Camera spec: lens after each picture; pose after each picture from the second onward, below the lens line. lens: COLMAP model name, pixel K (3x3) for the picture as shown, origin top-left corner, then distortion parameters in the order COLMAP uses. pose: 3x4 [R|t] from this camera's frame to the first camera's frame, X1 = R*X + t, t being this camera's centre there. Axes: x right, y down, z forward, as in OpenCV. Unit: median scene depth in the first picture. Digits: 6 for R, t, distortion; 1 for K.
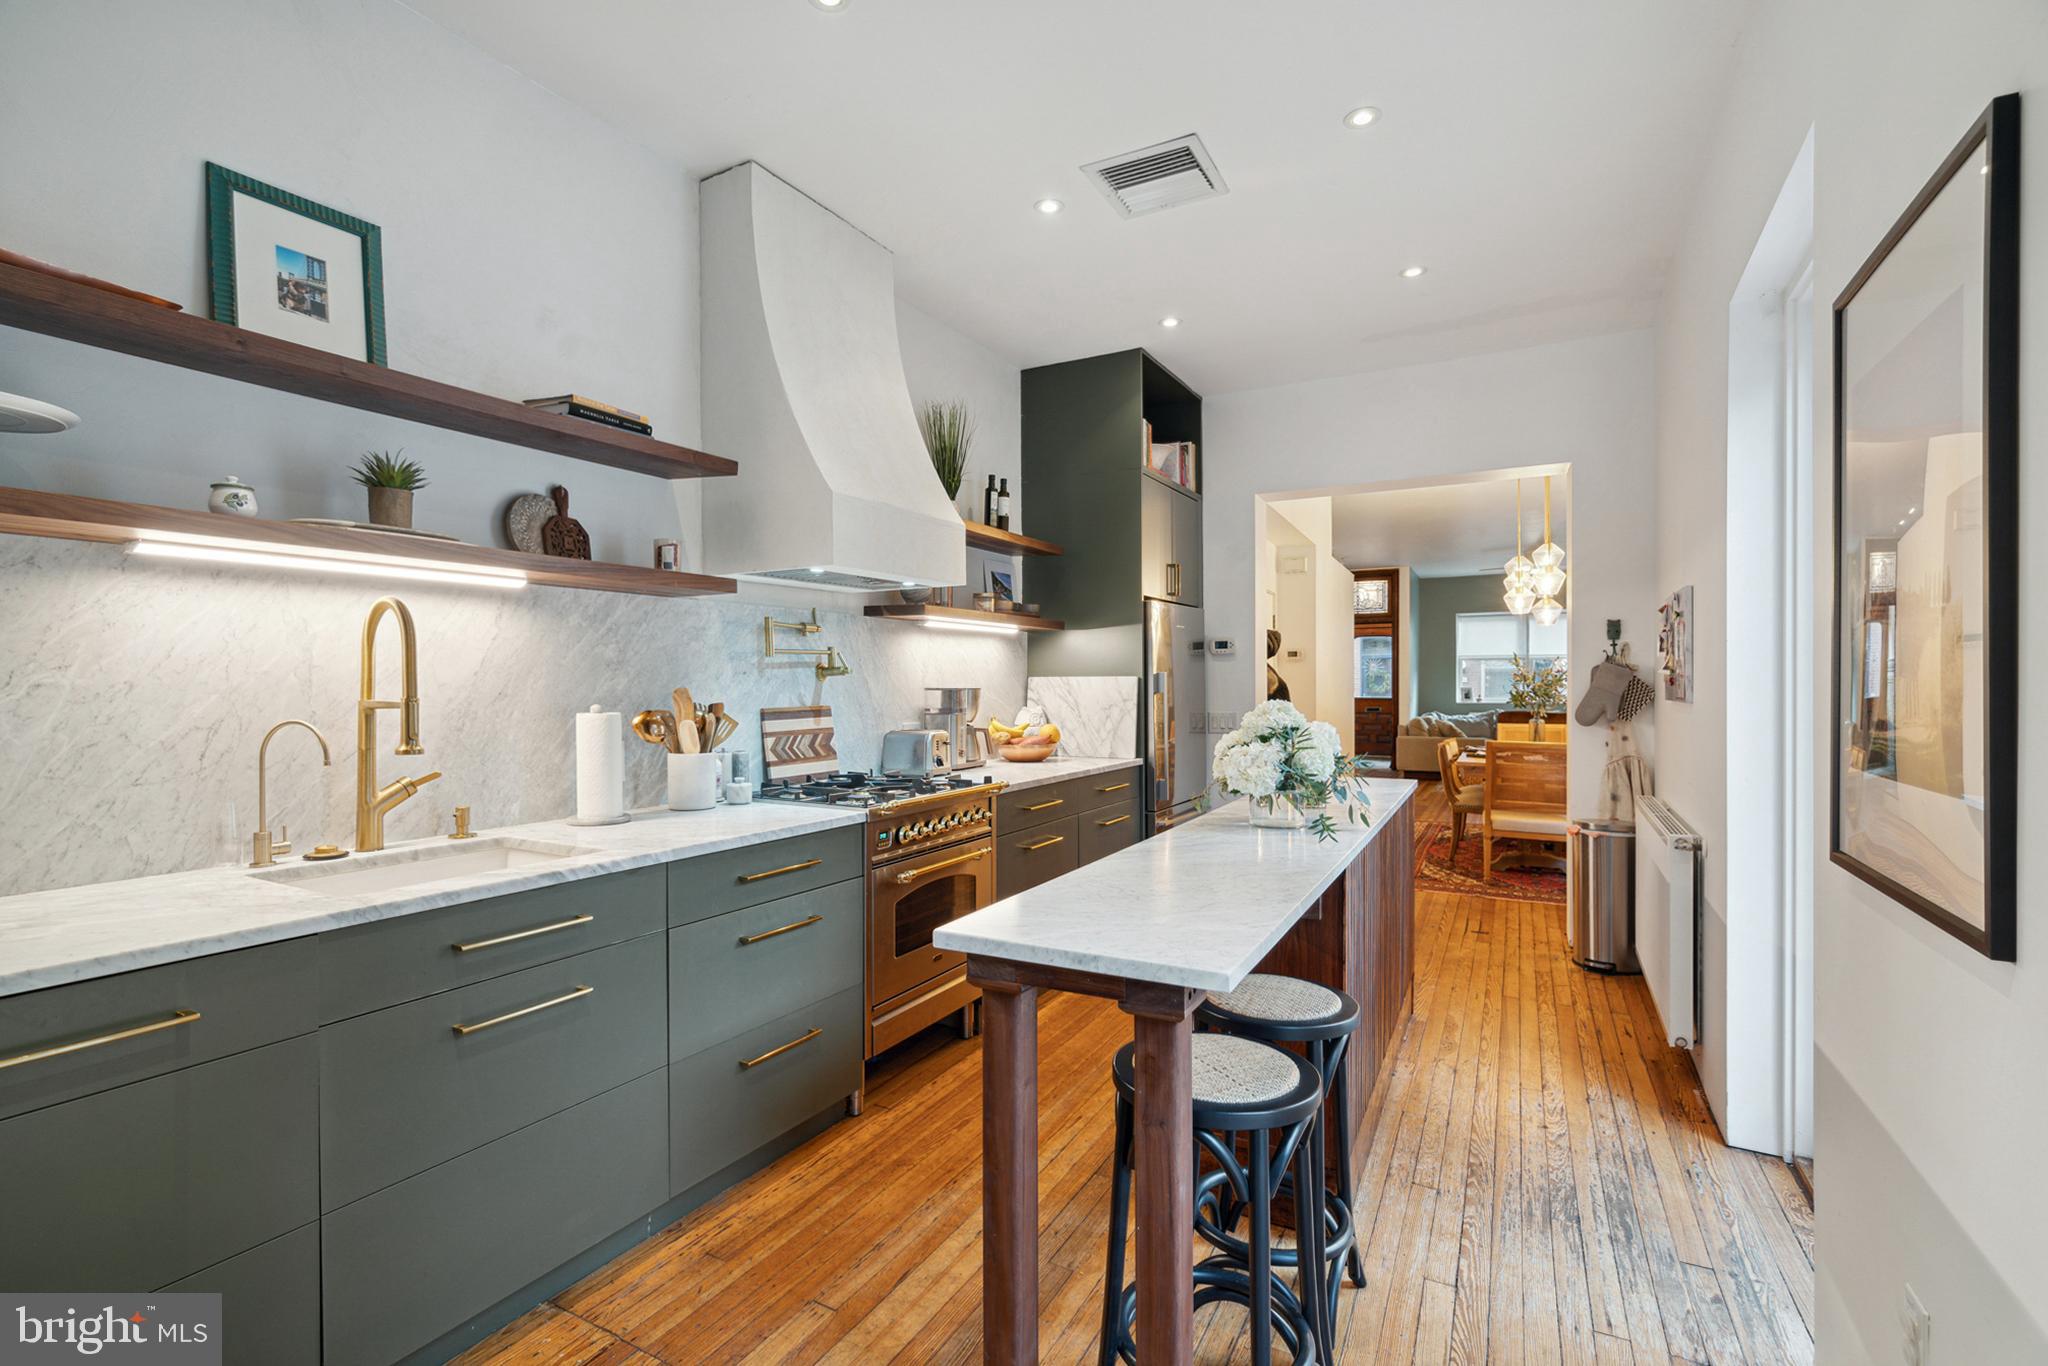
lens RADIAL K [[918.7, 0, 1013.6], [0, 918.7, 685.6], [0, 0, 1]] dist [-0.000581, 0.000153]
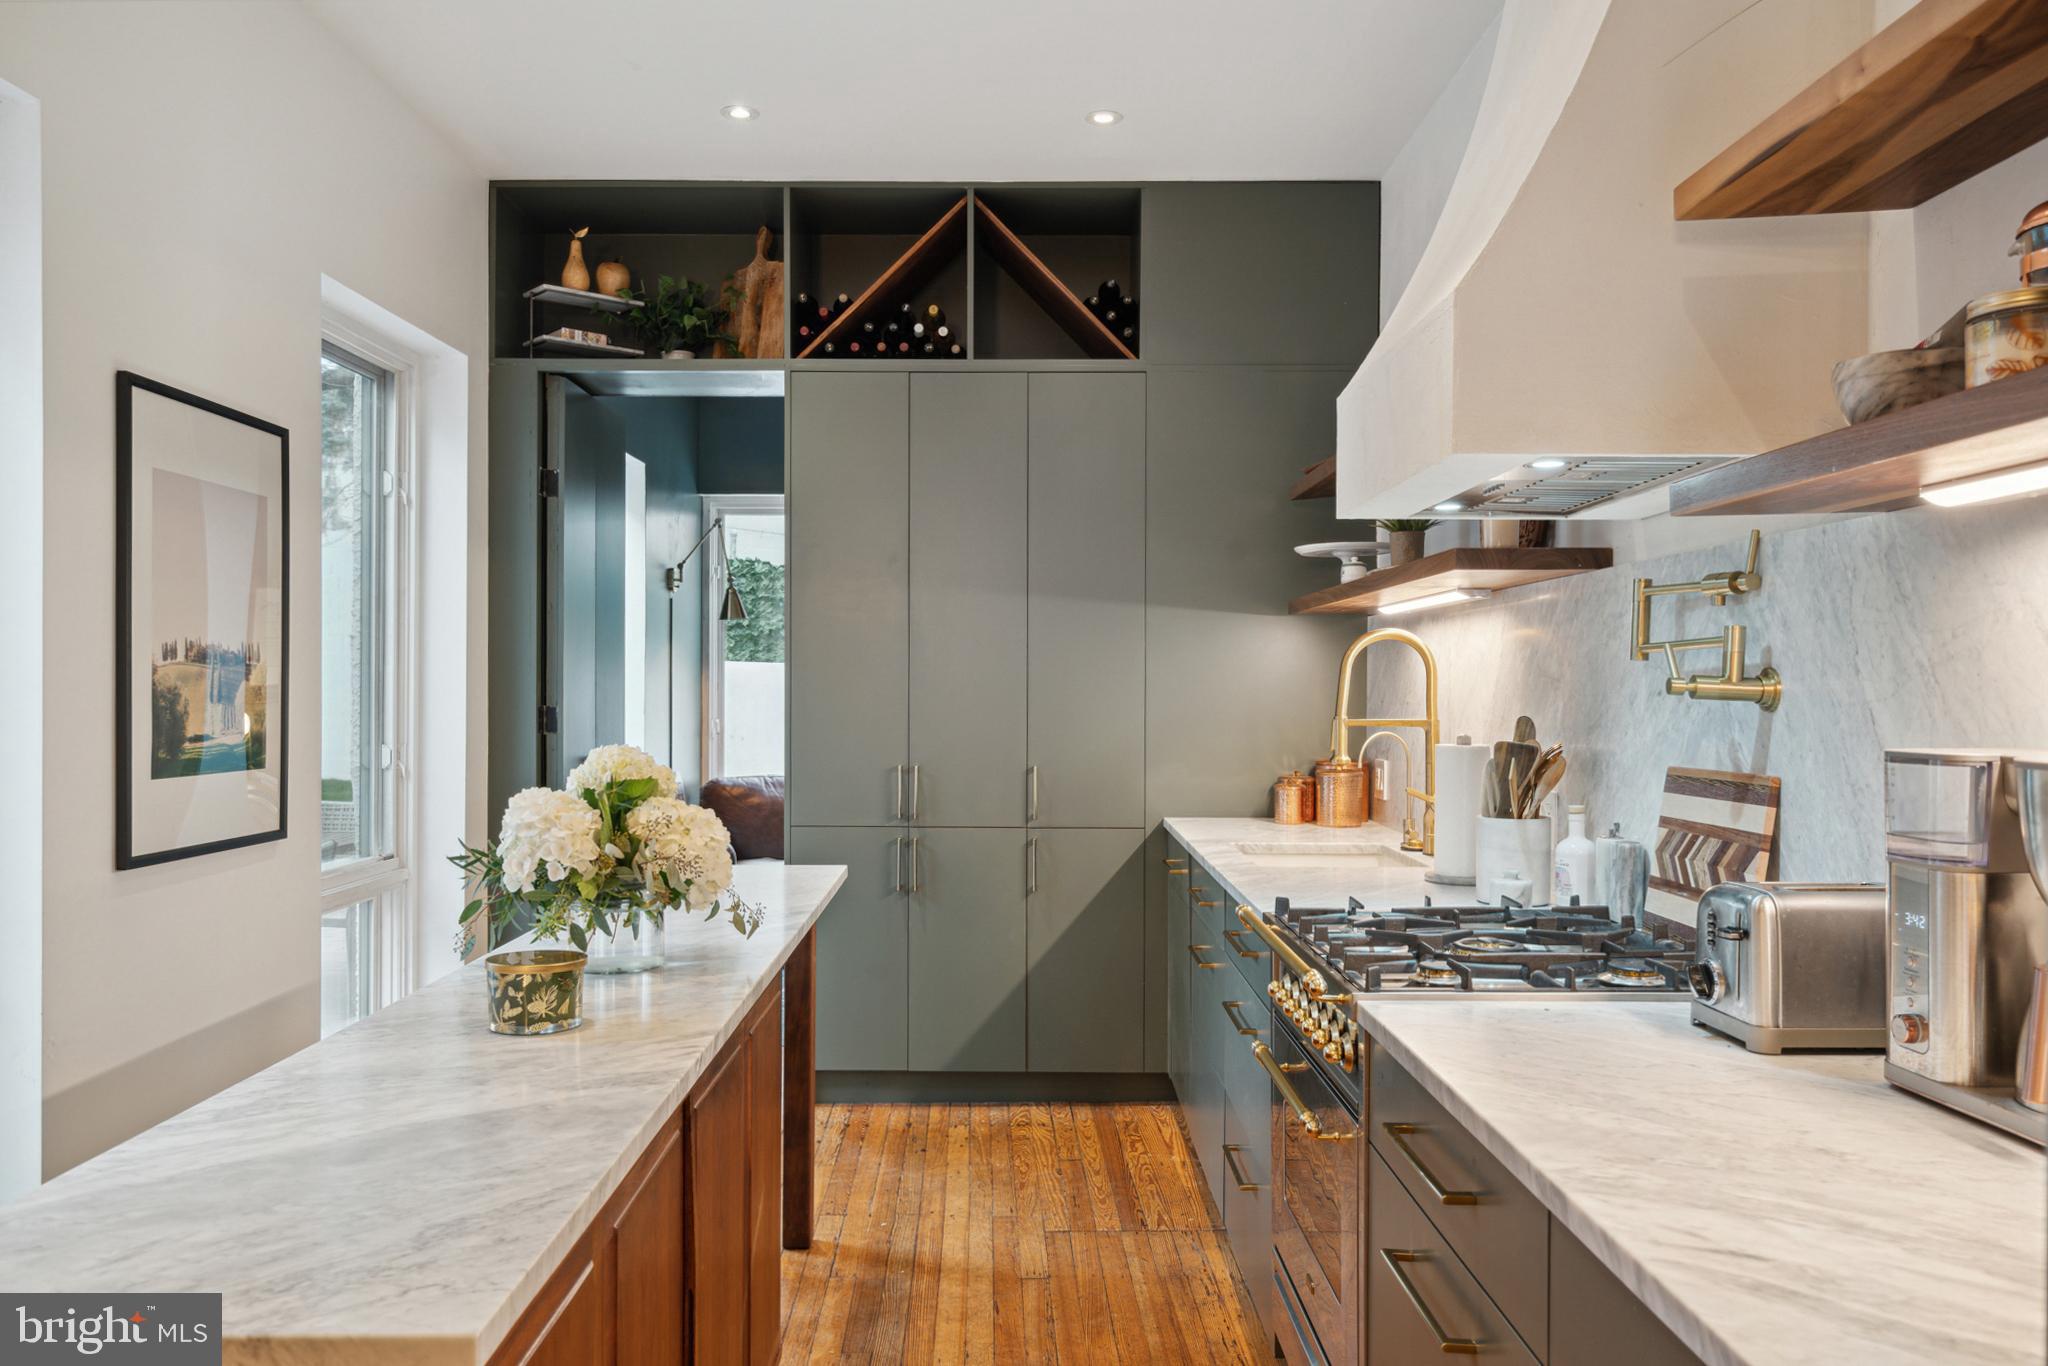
lens RADIAL K [[1524.0, 0, 1019.4], [0, 1524.0, 695.1], [0, 0, 1]] dist [0.017446, 0.005299]
pose [[-0.869034, 0.003389, -0.494741, 0.406439], [-0.000775, 0.999966, 0.008212, -0.018356], [0.494752, 0.007520, -0.869002, 1.477556]]
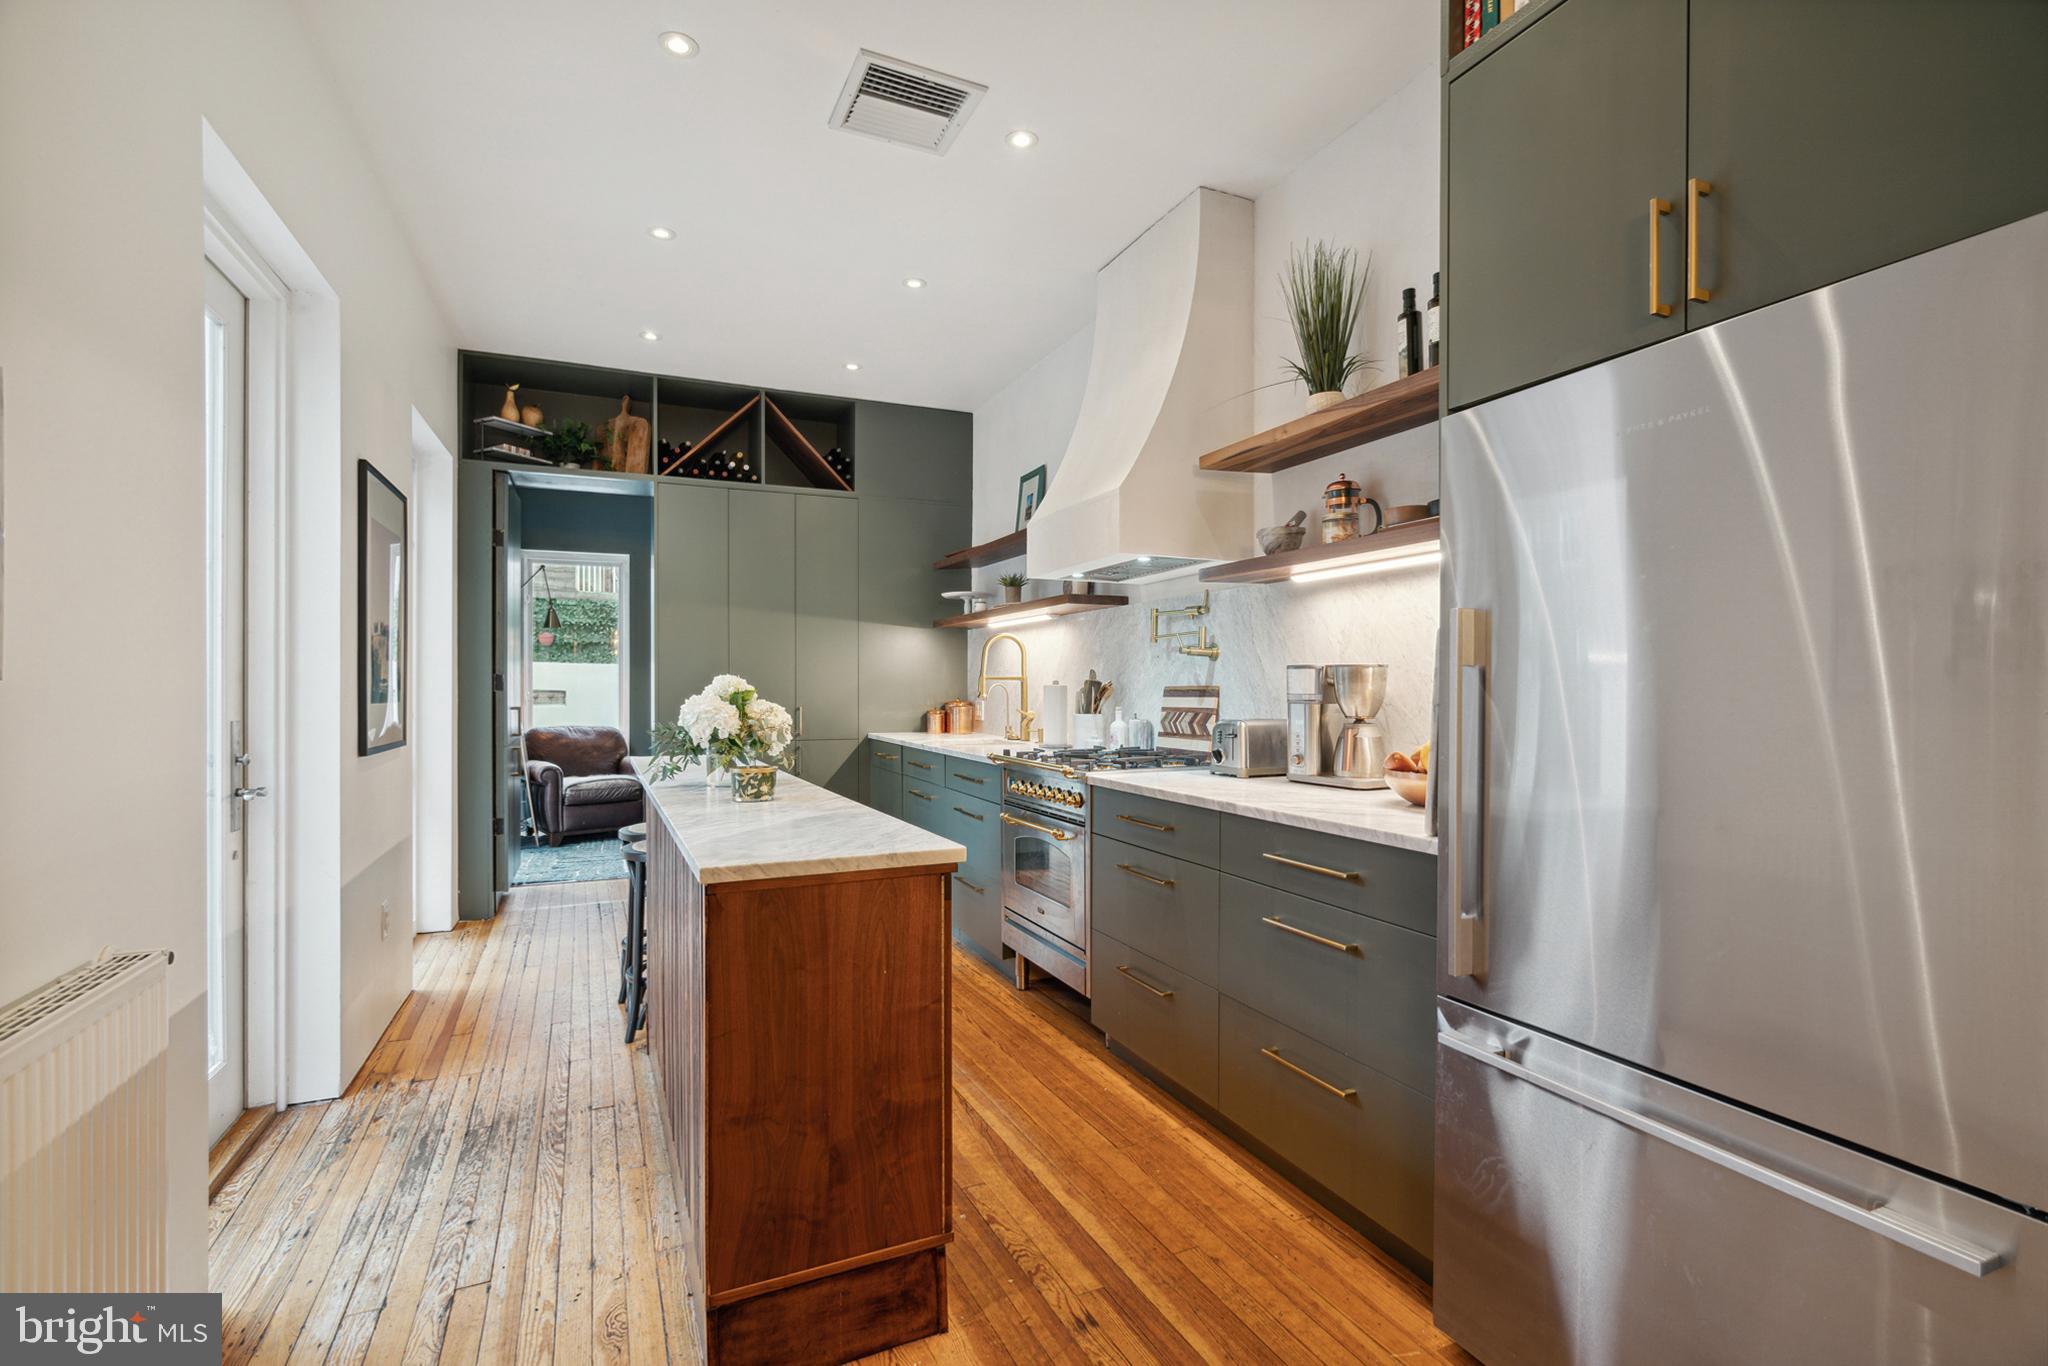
lens RADIAL K [[918.7, 0, 1013.6], [0, 918.7, 685.6], [0, 0, 1]] dist [-0.000581, 0.000153]
pose [[-0.596187, 0.003112, -0.802839, 0.754660], [0.000492, 0.999994, 0.003510, 0.018854], [0.802845, 0.001698, -0.596185, 1.491290]]
